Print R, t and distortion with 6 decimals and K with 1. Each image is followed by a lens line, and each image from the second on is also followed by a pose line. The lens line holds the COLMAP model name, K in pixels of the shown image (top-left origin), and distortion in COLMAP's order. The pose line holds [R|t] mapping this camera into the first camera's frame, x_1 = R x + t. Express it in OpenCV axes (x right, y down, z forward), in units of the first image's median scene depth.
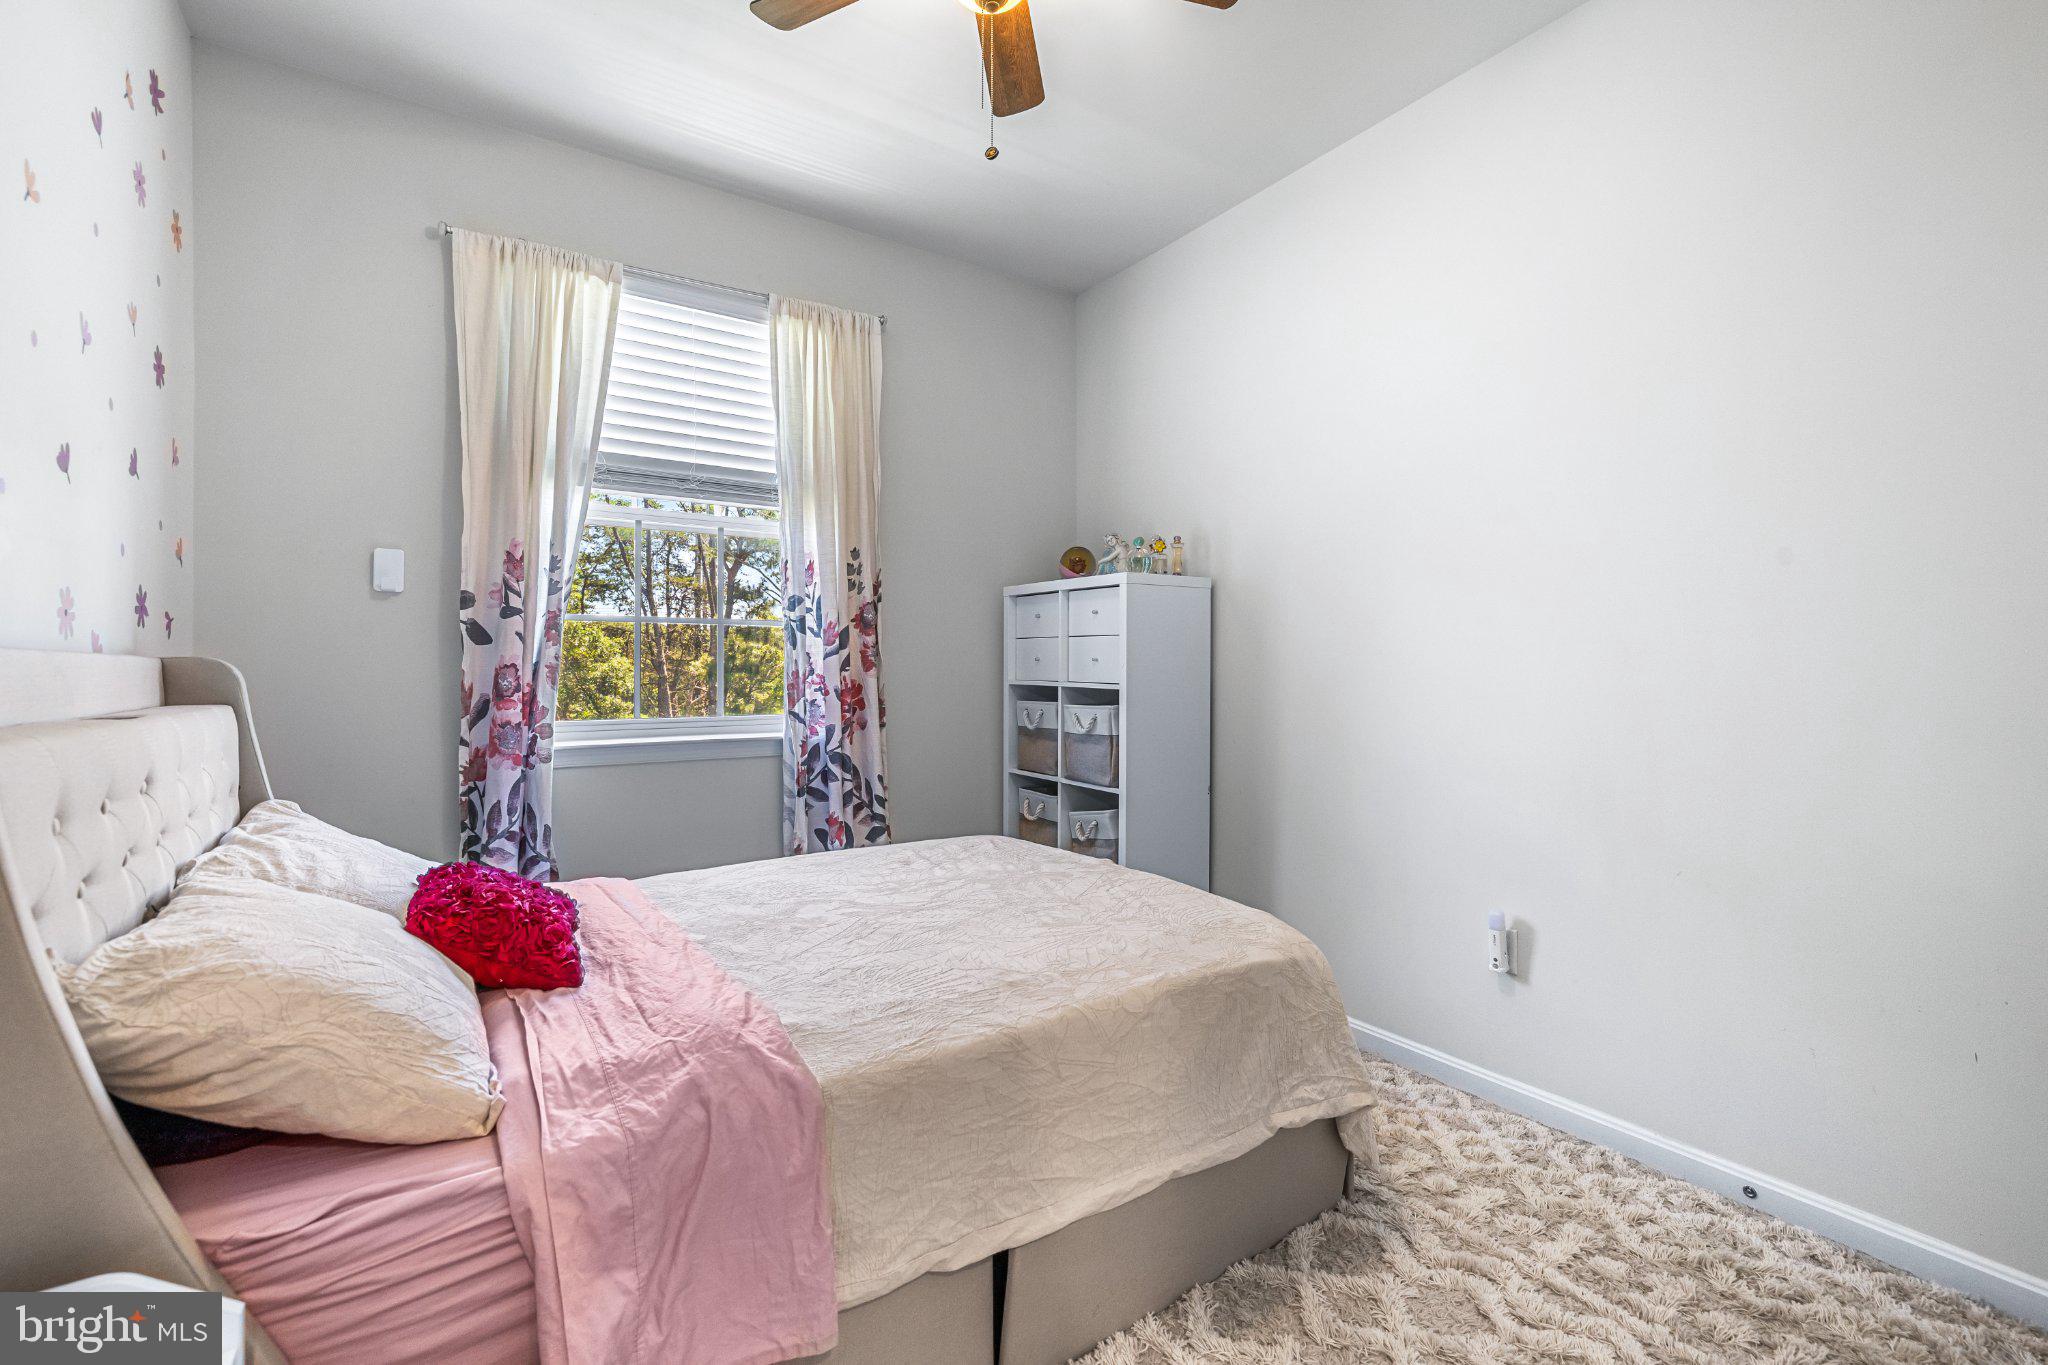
lens RADIAL K [[868.1, 0, 1023.8], [0, 868.1, 668.5], [0, 0, 1]] dist [-0.001262, -0.000193]
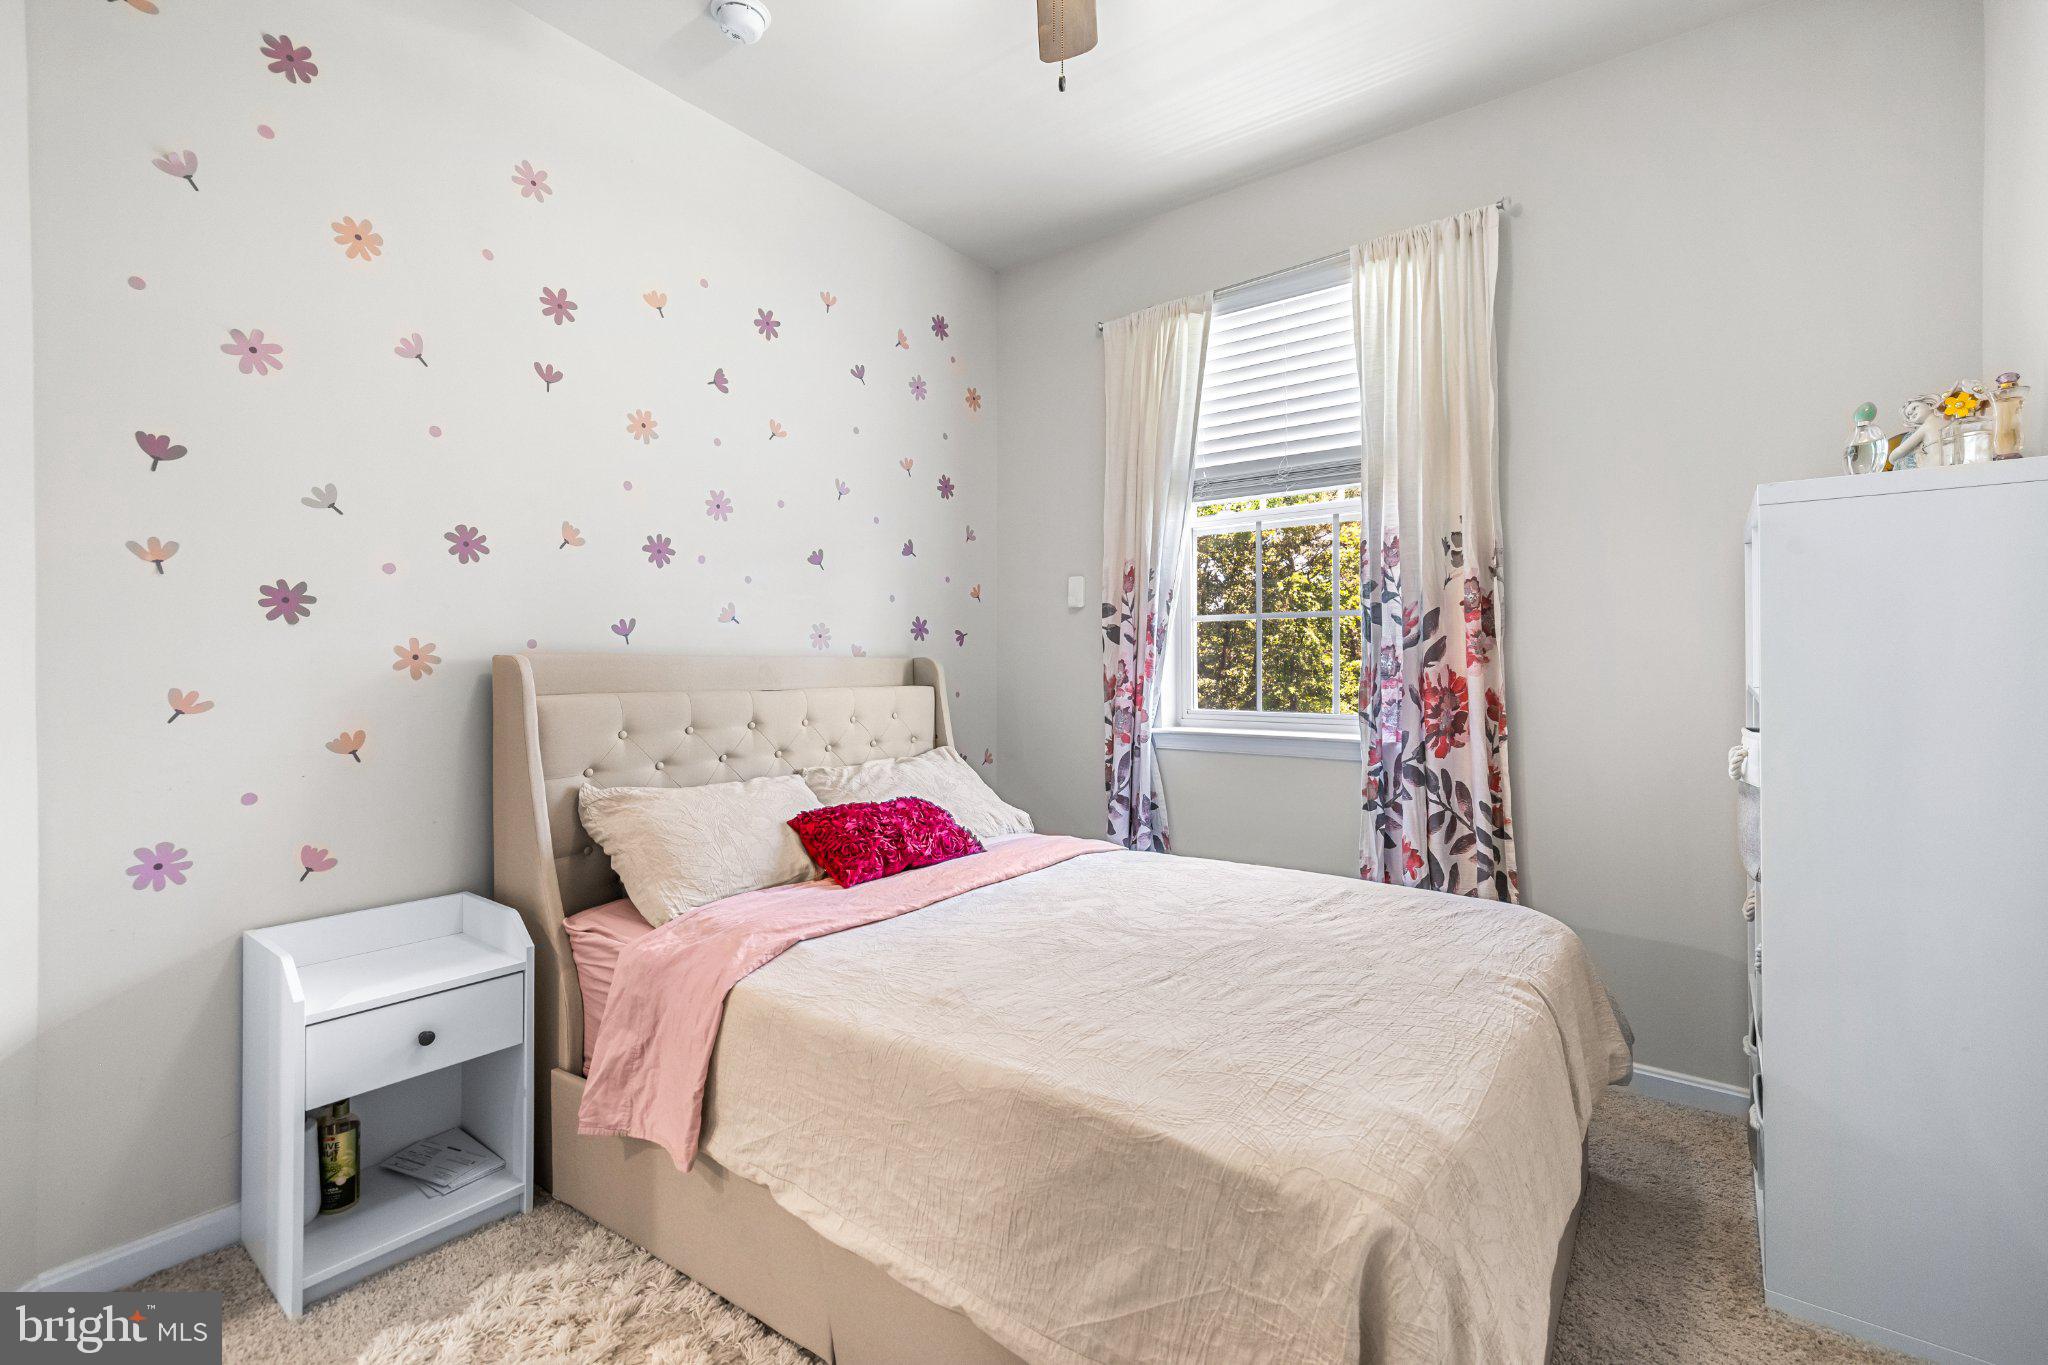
lens RADIAL K [[868.1, 0, 1023.8], [0, 868.1, 668.5], [0, 0, 1]] dist [-0.001262, -0.000193]
pose [[0.347311, 0.006958, -0.937724, 0.478622], [0.003362, 0.999957, 0.008665, -0.004206], [0.937744, -0.006162, 0.347273, 0.402590]]
